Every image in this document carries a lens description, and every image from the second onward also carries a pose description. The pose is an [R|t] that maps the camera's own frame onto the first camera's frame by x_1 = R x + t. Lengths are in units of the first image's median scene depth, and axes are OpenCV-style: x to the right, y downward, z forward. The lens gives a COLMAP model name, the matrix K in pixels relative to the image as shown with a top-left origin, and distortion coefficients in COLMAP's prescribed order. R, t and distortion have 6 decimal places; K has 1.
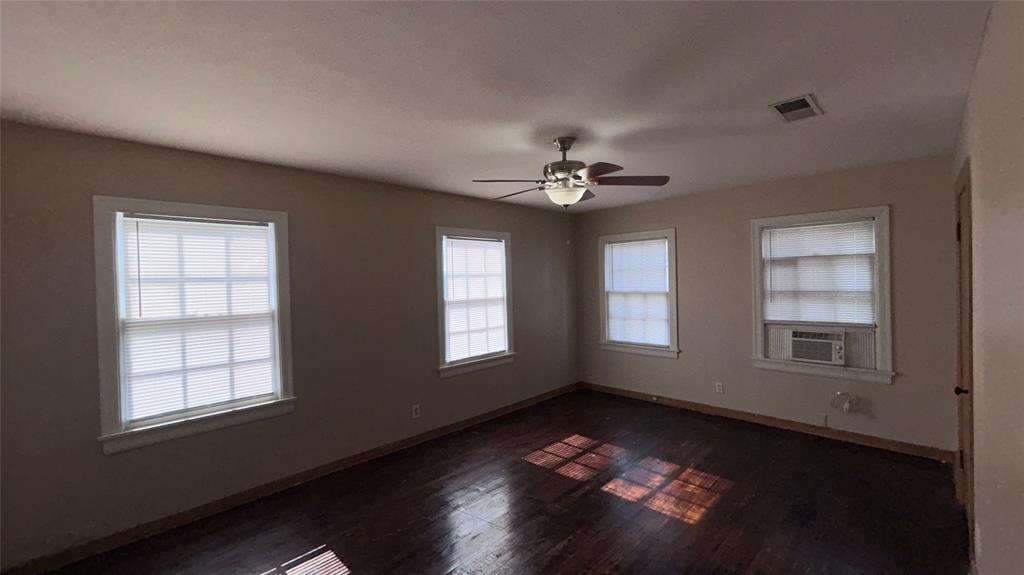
lens RADIAL K [[422.2, 0, 511.9], [0, 422.2, 286.3], [0, 0, 1]] dist [0.021163, -0.000052]
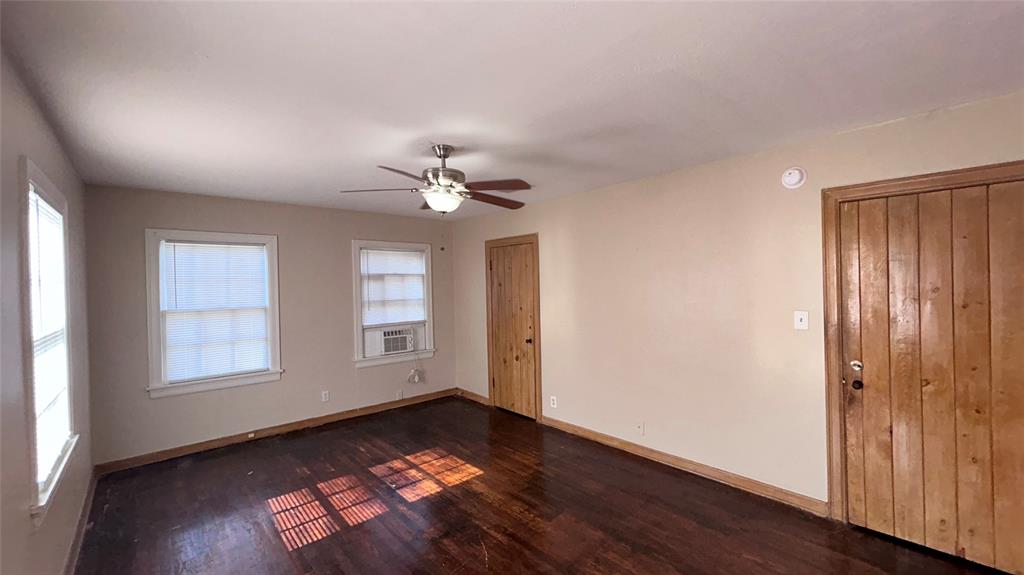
lens RADIAL K [[422.2, 0, 511.9], [0, 422.2, 286.3], [0, 0, 1]] dist [0.021163, -0.000052]
pose [[0.073496, 0.018067, 0.997132, -0.610208], [0.031823, 0.999284, -0.020451, 0.007892], [-0.996788, 0.033235, 0.072869, 0.550095]]
